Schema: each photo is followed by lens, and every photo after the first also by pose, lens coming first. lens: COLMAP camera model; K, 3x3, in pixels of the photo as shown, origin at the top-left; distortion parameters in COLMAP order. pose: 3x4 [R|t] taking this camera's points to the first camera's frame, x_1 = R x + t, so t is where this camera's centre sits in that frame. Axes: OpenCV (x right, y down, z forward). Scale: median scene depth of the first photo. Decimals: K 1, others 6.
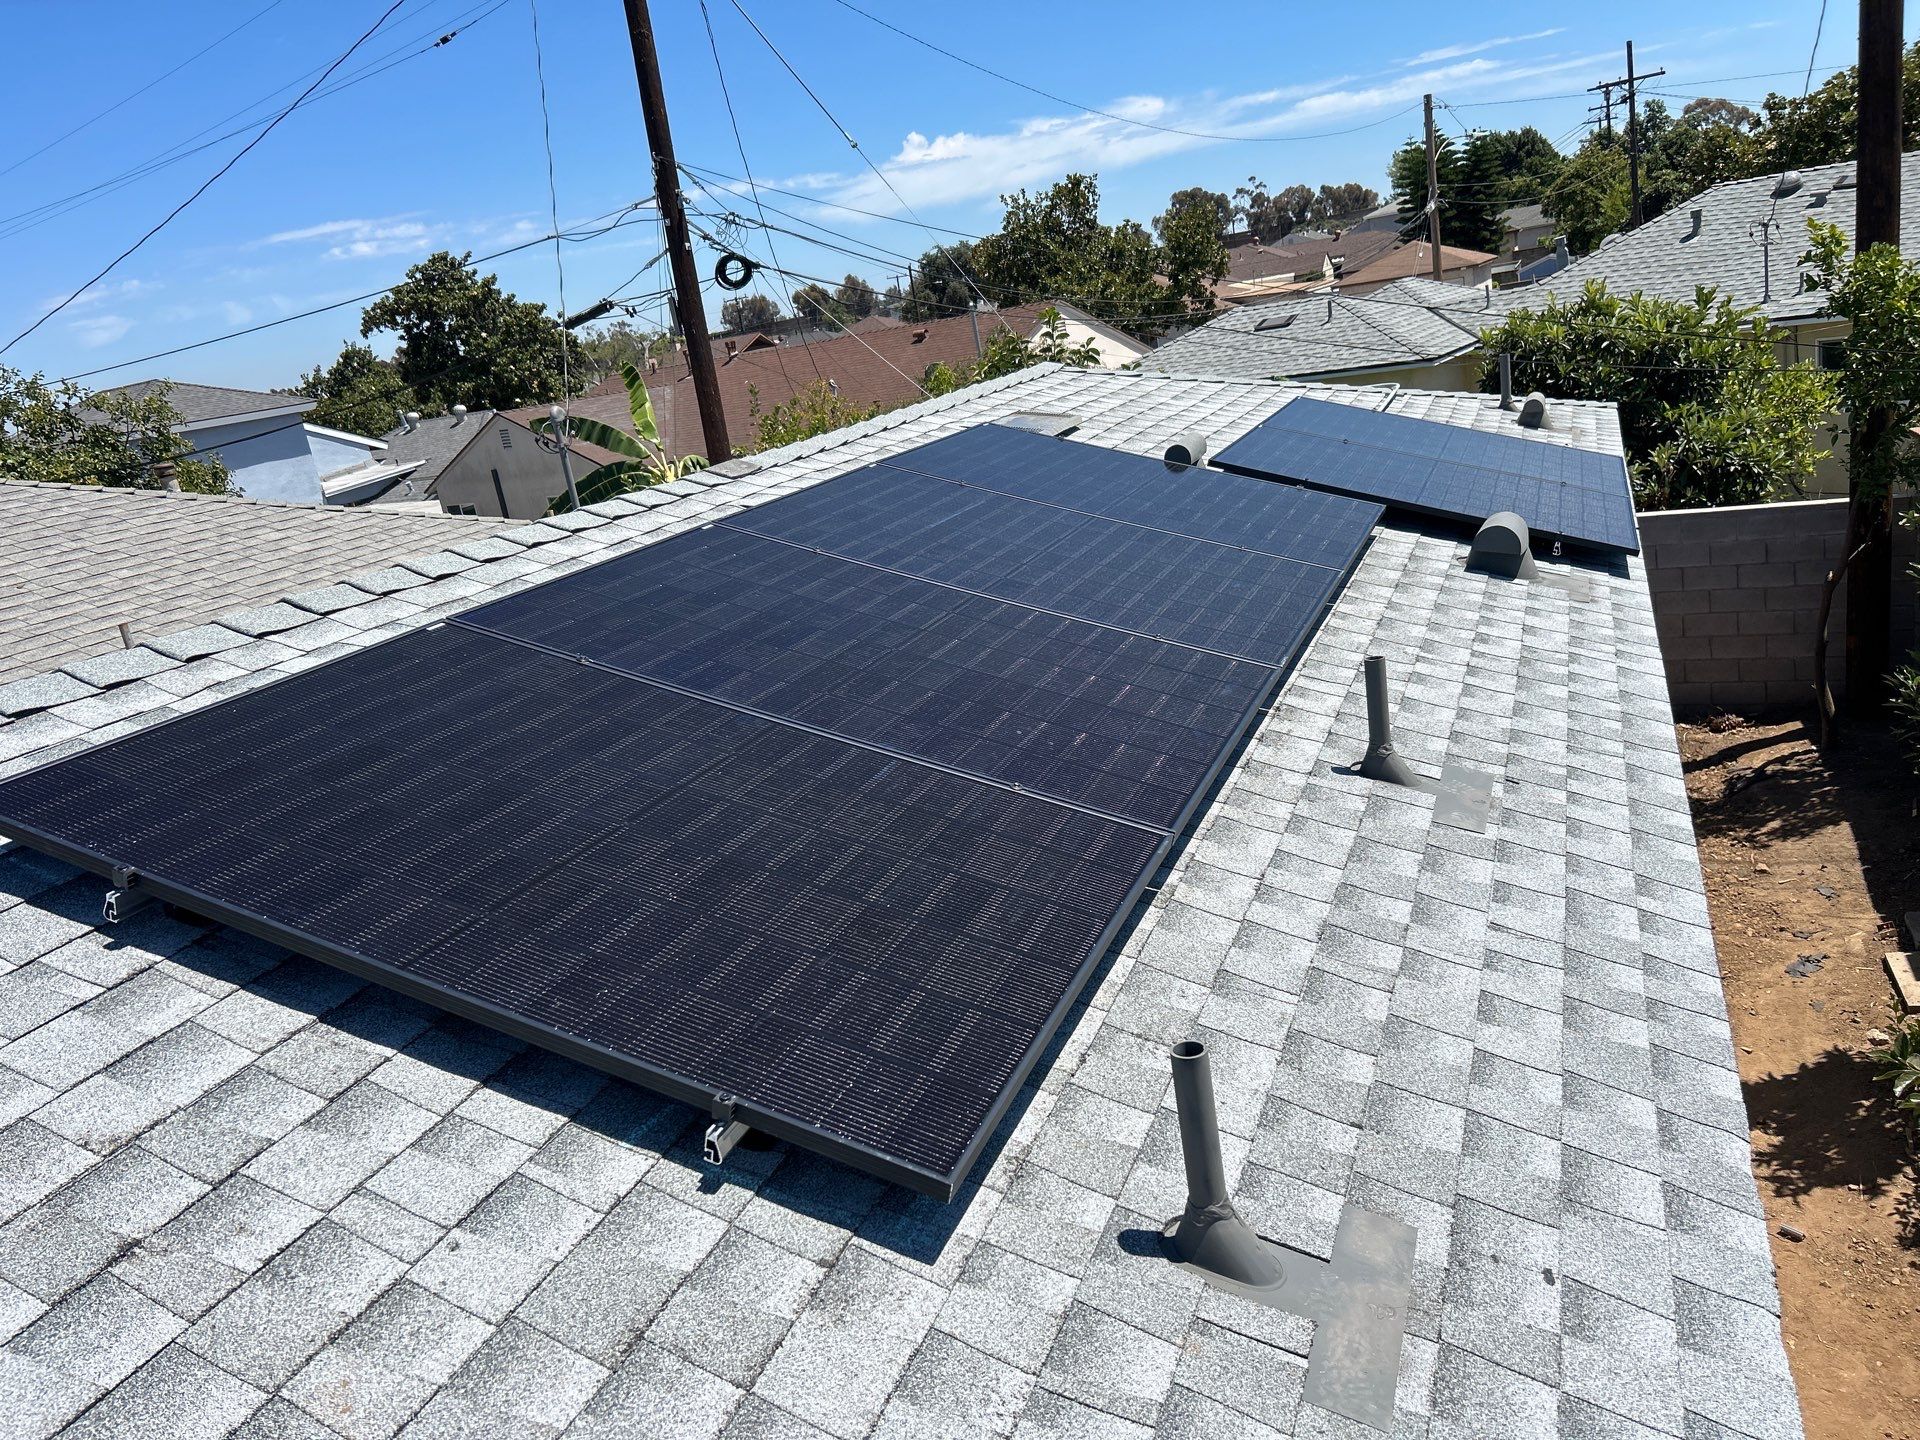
lens RADIAL K [[1460.6, 0, 971.1], [0, 1460.6, 716.0], [0, 0, 1]] dist [0.039326, -0.041223]
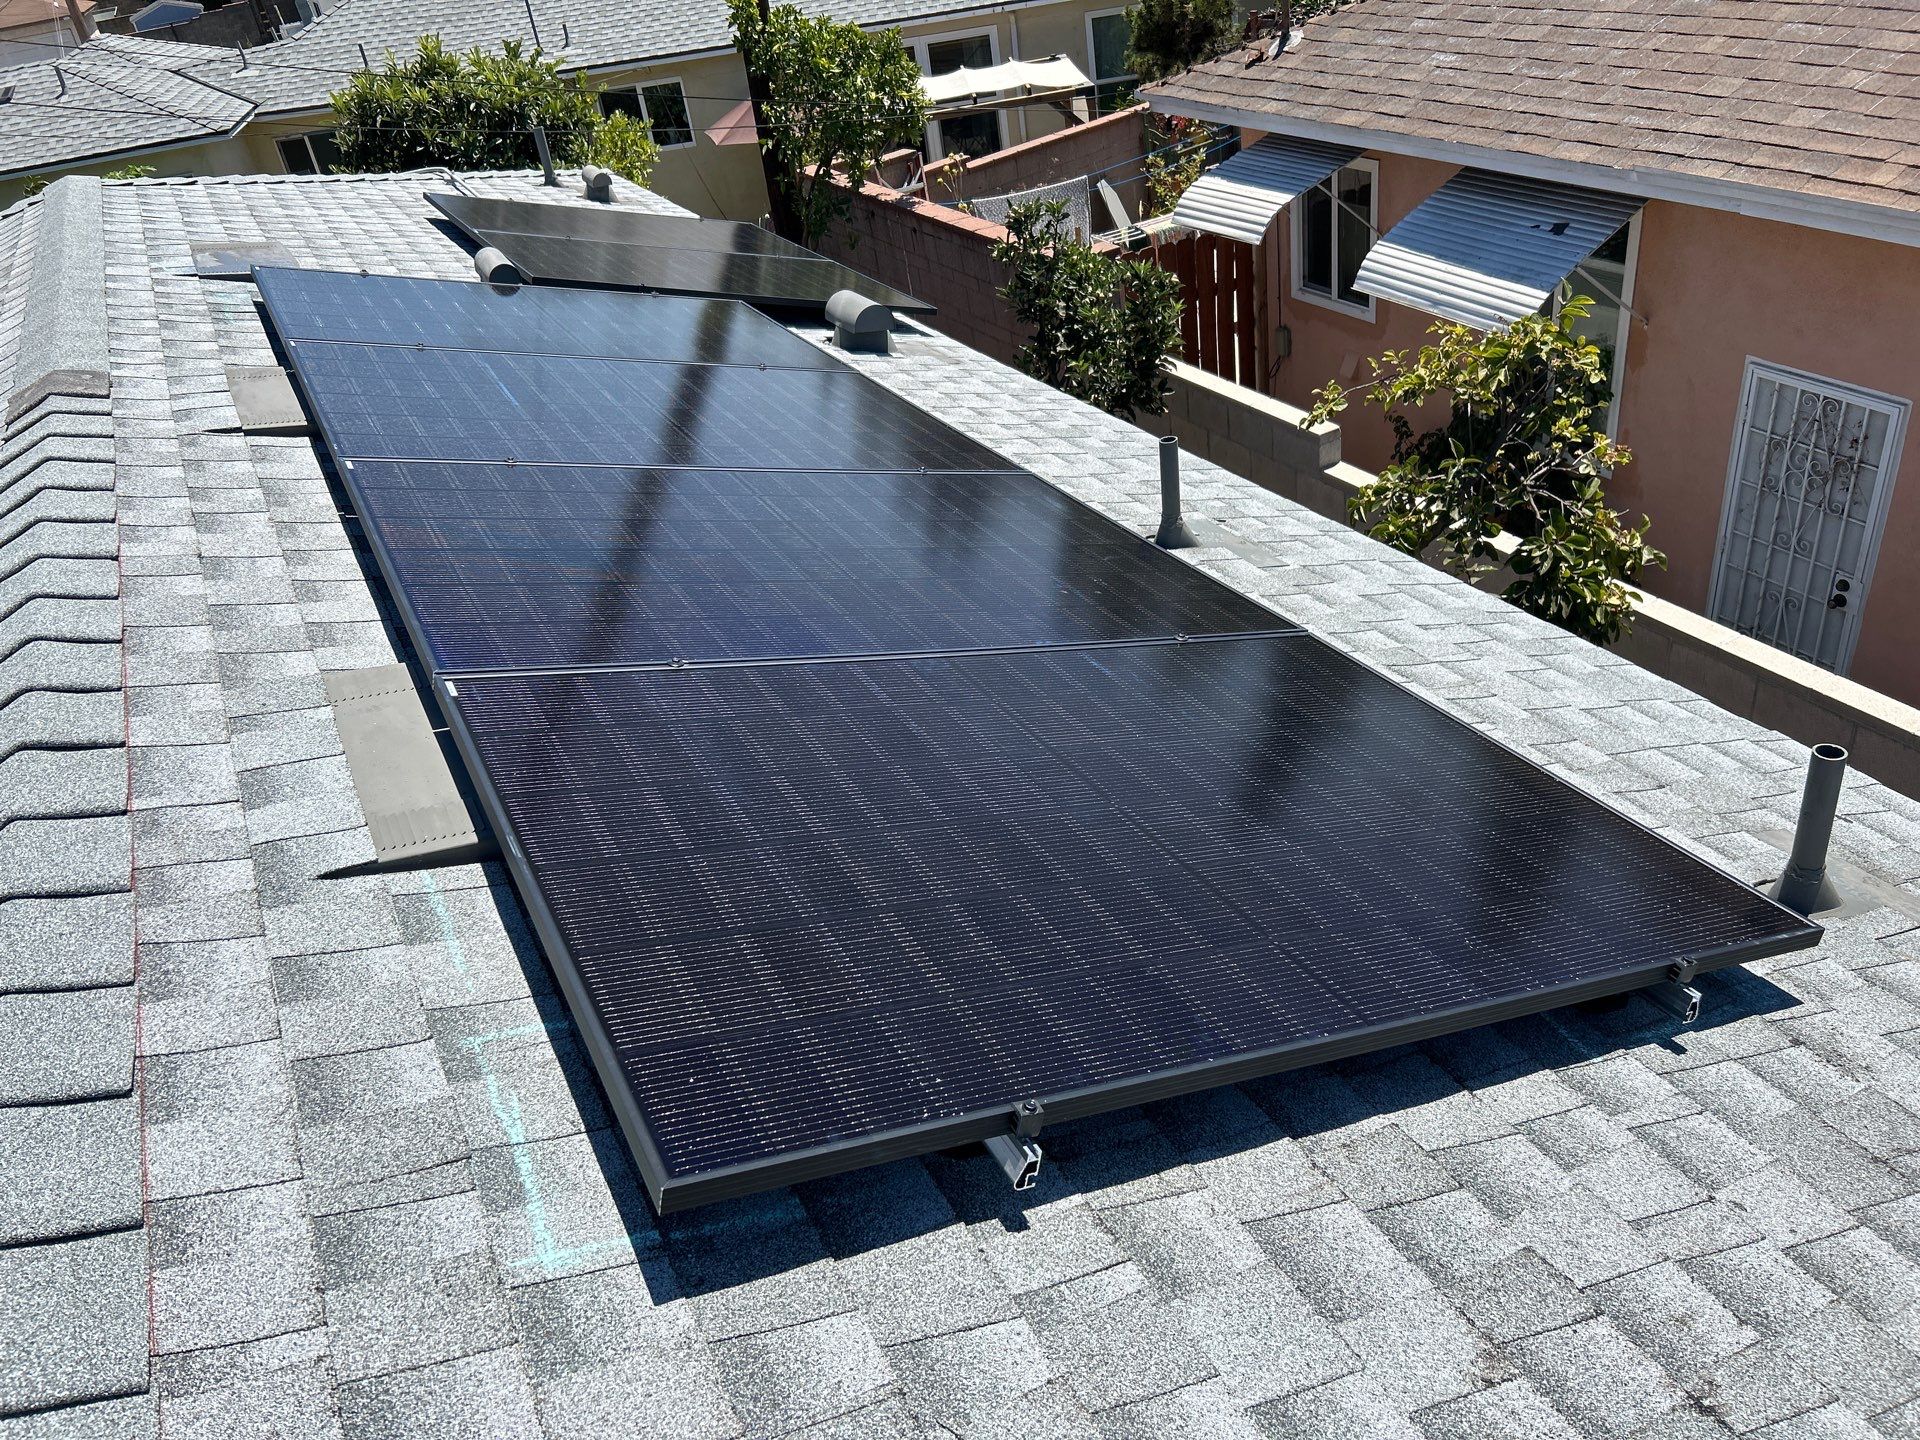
lens RADIAL K [[1452.2, 0, 960.0], [0, 1452.2, 720.0], [0, 0, 1]] dist [0.036643, -0.036421]
pose [[0.659715, -0.340366, 0.670020, -0.129290], [0.232999, 0.940262, 0.248232, -0.030796], [-0.714484, -0.007649, 0.699610, 0.074302]]
